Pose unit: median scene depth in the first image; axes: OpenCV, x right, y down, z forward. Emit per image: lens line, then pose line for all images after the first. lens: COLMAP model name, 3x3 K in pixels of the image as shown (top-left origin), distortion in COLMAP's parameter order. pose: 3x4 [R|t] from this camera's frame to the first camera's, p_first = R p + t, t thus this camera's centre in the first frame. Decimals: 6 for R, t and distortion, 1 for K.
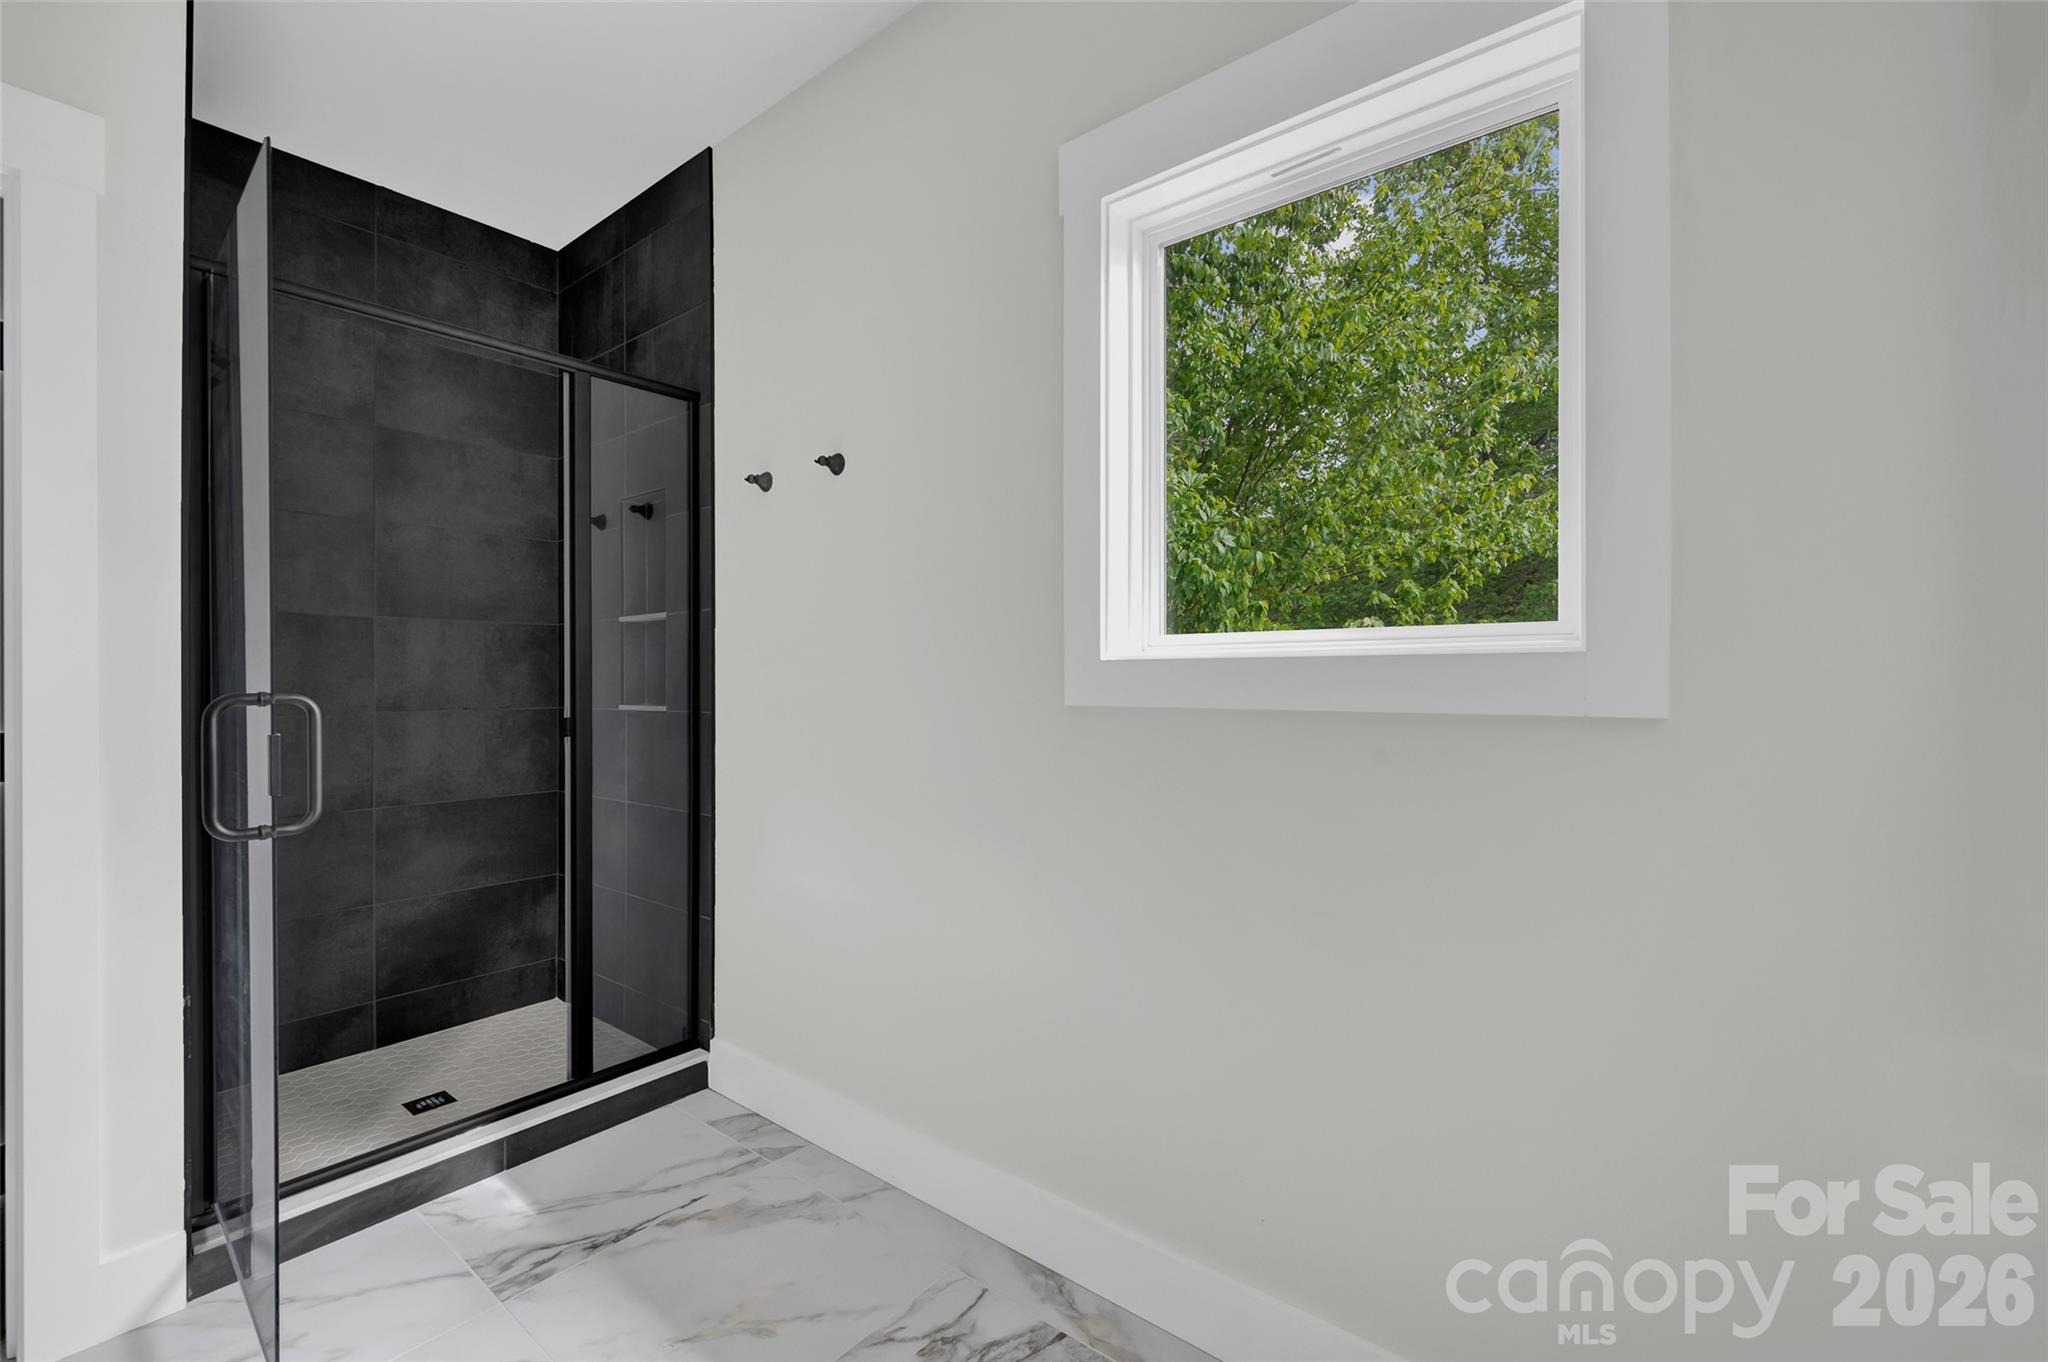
lens RADIAL K [[860.2, 0, 1027.6], [0, 860.2, 669.5], [0, 0, 1]] dist [-0.000796, -0.000587]
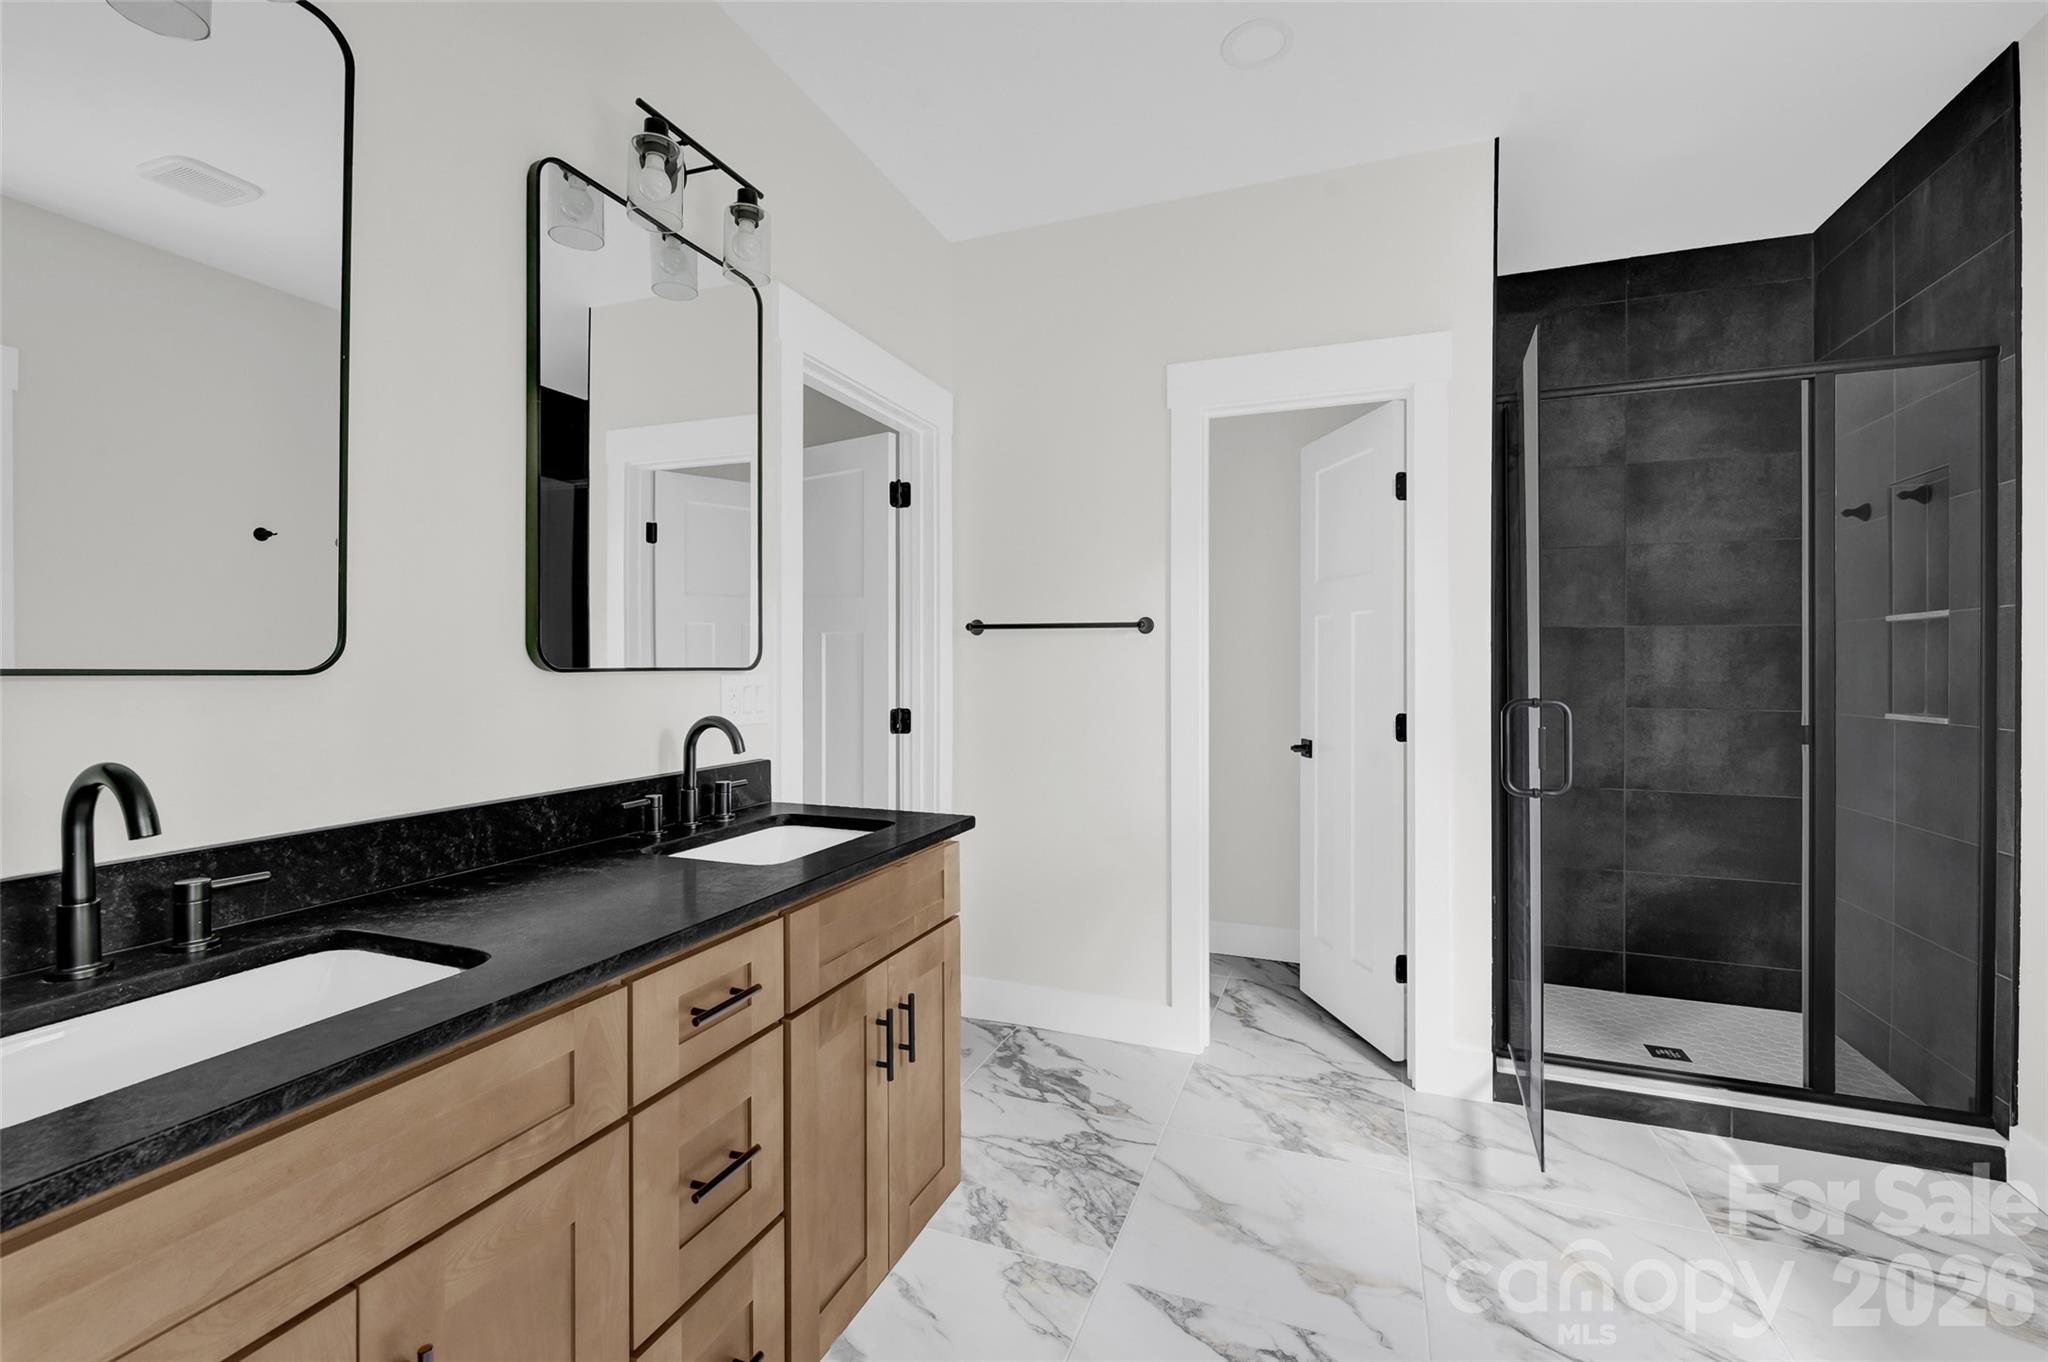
lens RADIAL K [[866.8, 0, 1021.2], [0, 866.8, 671.2], [0, 0, 1]] dist [-0.001225, 0.000306]
pose [[0.290035, 0.011791, -0.956943, 0.146312], [0.006363, 0.999878, 0.014249, -0.024485], [0.956995, -0.010221, 0.289925, -0.145892]]
